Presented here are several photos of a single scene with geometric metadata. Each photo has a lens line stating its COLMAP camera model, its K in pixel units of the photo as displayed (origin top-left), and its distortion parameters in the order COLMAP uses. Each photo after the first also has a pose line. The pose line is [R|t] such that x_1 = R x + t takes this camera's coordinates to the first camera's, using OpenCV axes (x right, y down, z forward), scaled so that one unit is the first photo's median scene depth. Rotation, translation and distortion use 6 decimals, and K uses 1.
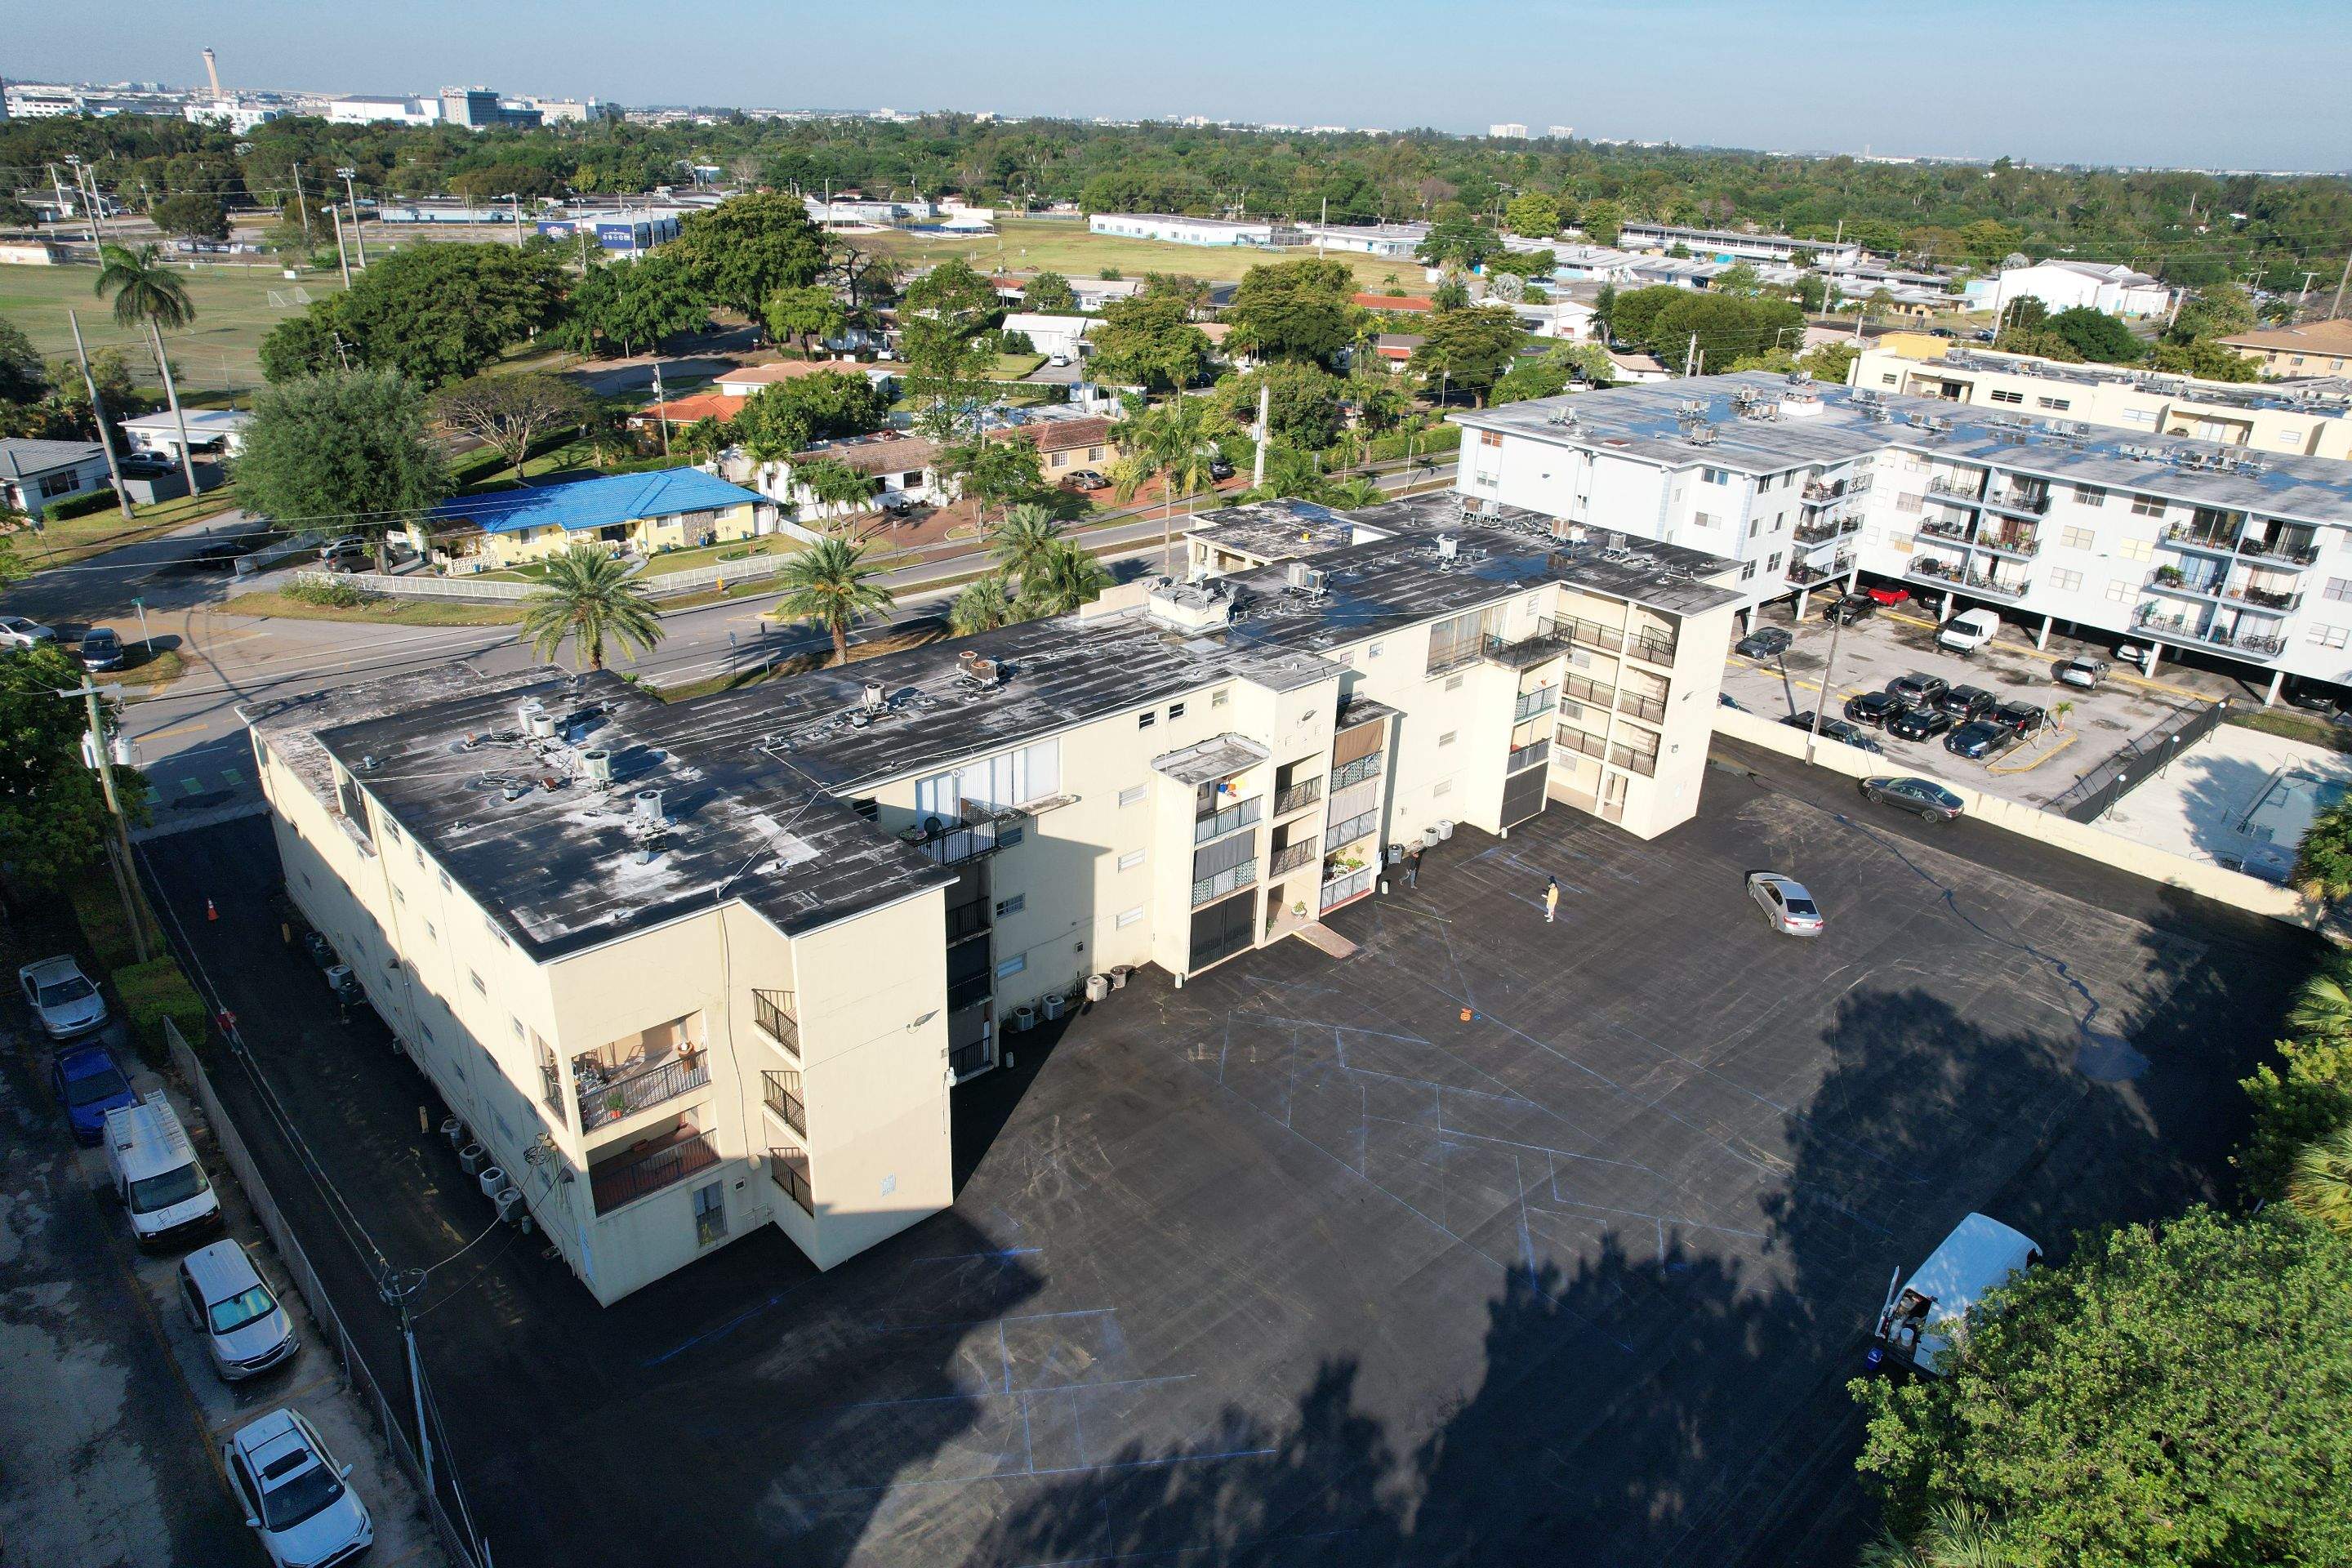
lens RADIAL K [[1502.2, 0, 1193.5], [0, 1502.2, 783.8], [0, 0, 1]] dist [-0.057265, 0.039344]
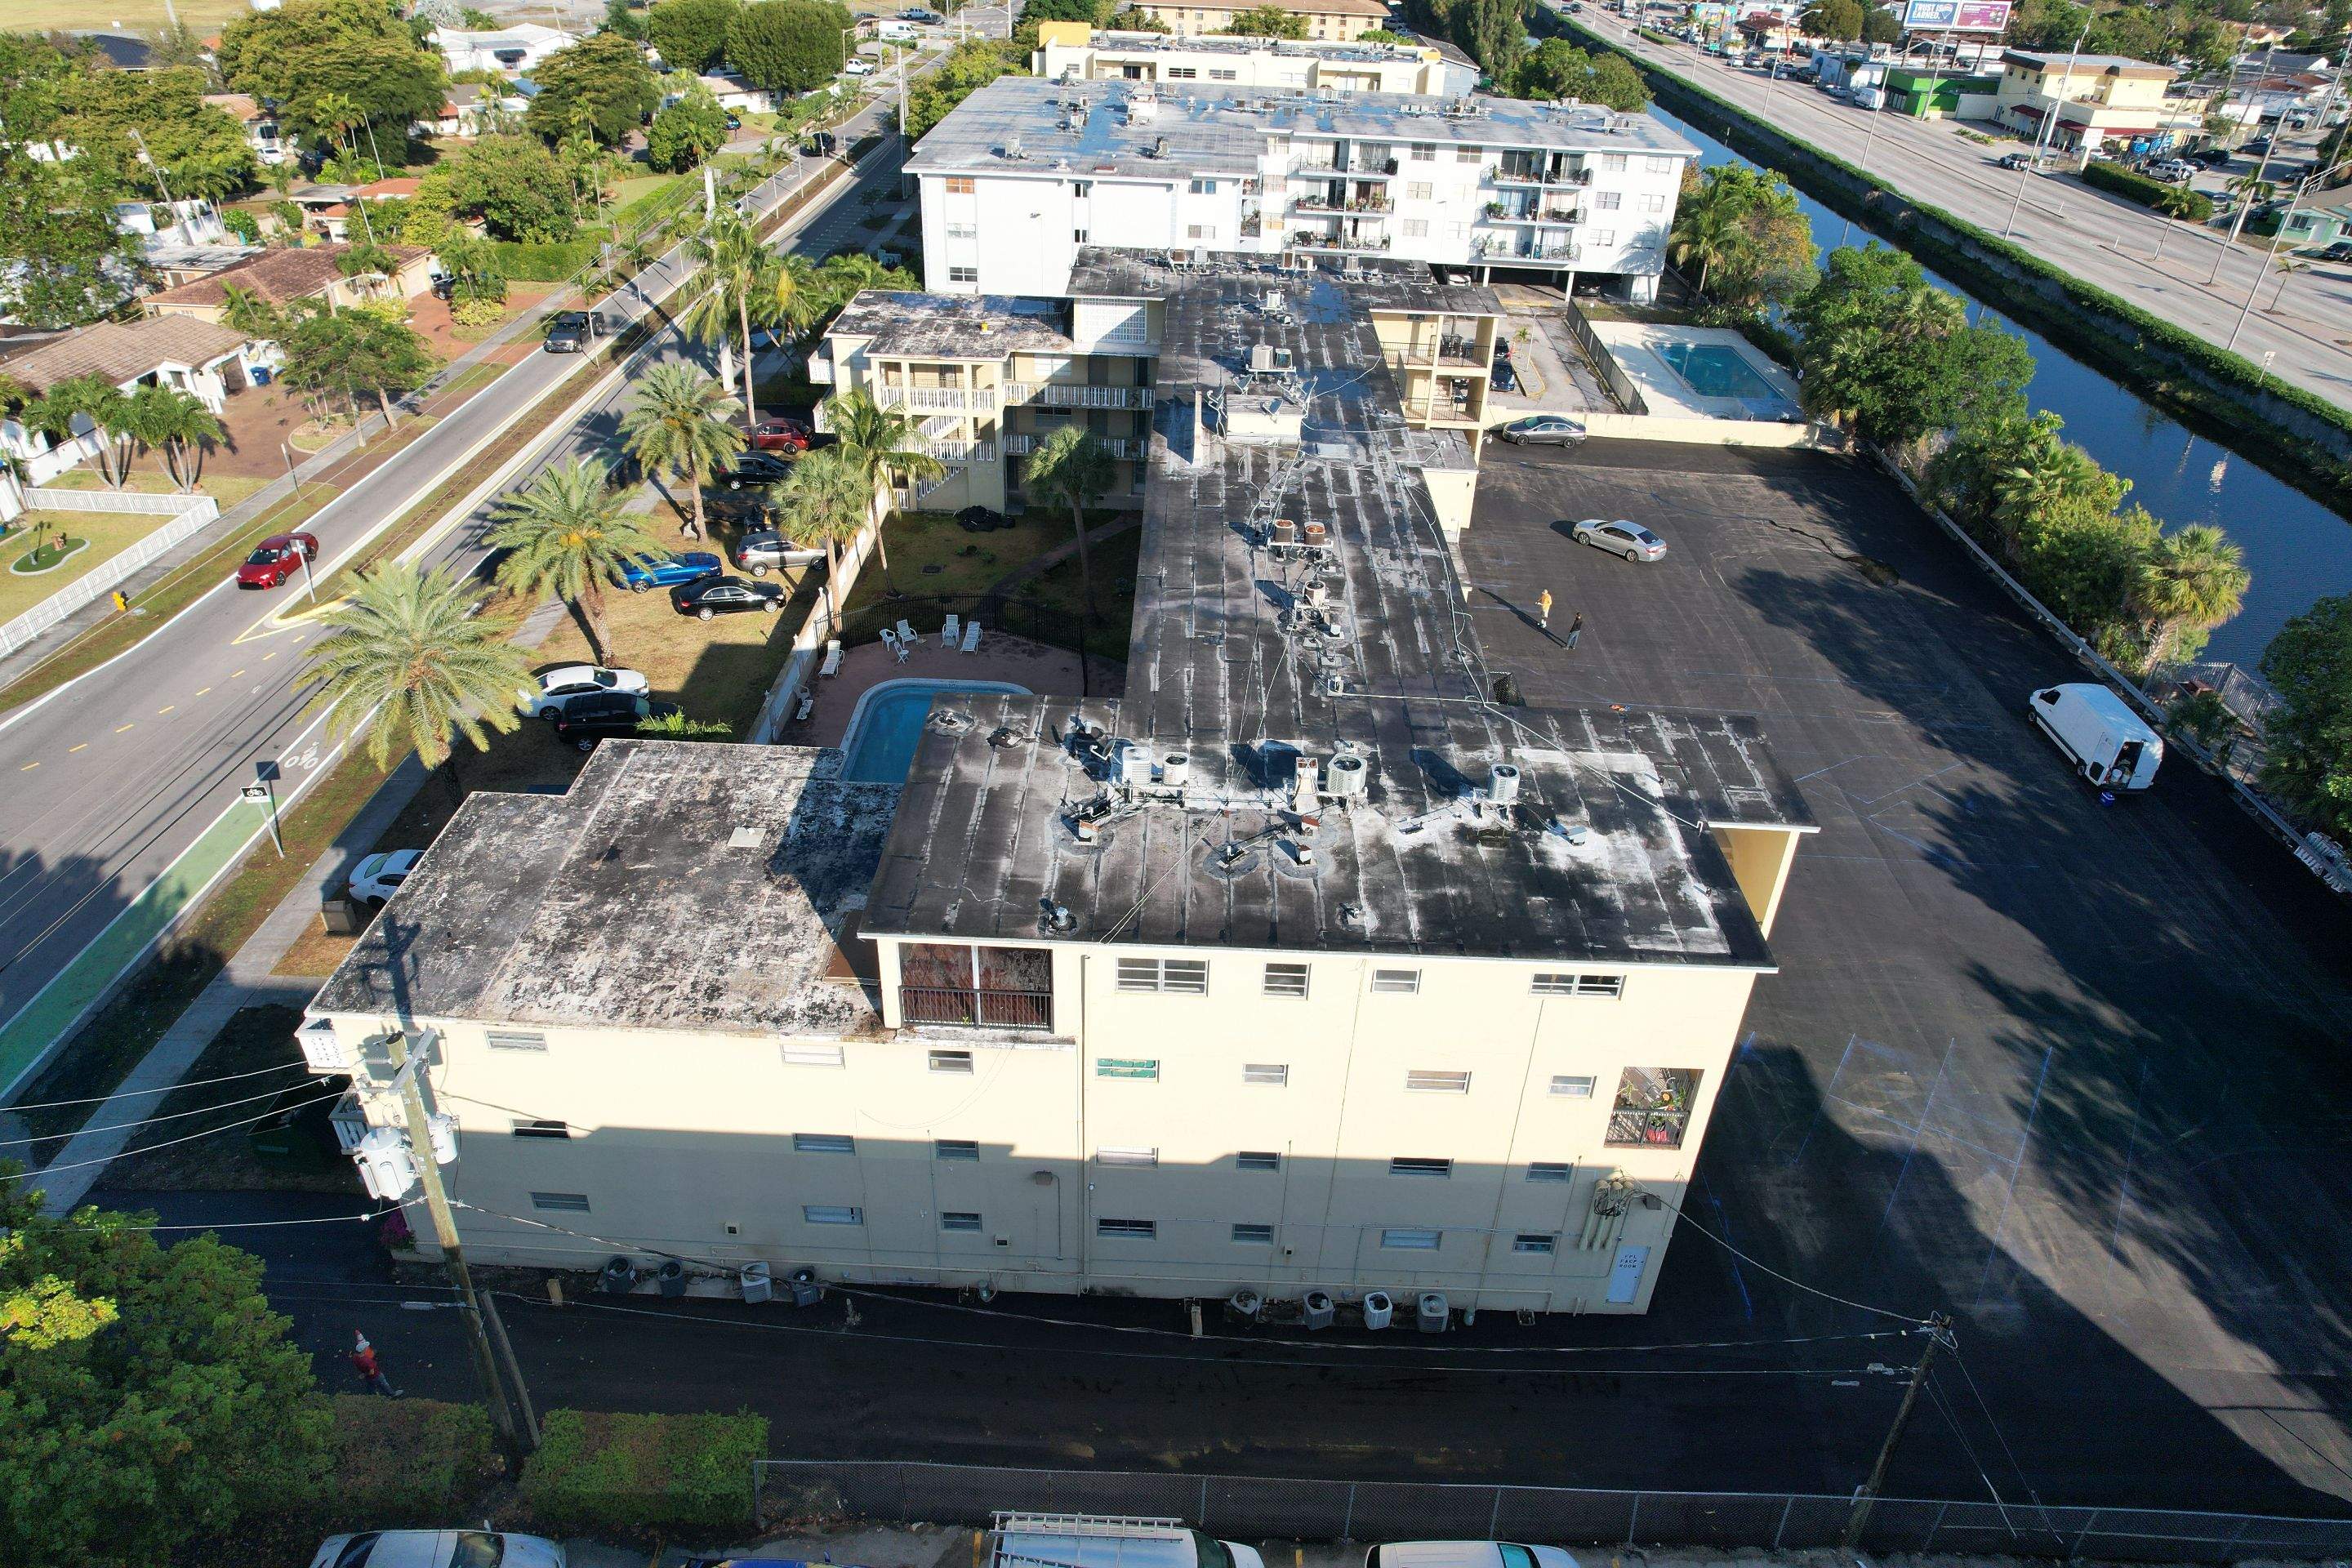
lens RADIAL K [[1502.2, 0, 1190.7], [0, 1502.2, 780.5], [0, 0, 1]] dist [-0.057265, 0.039344]
pose [[0.695621, -0.393413, 0.601114, -0.458546], [0.280329, 0.919042, 0.277087, -0.122818], [-0.661458, -0.024238, 0.749590, 0.235446]]
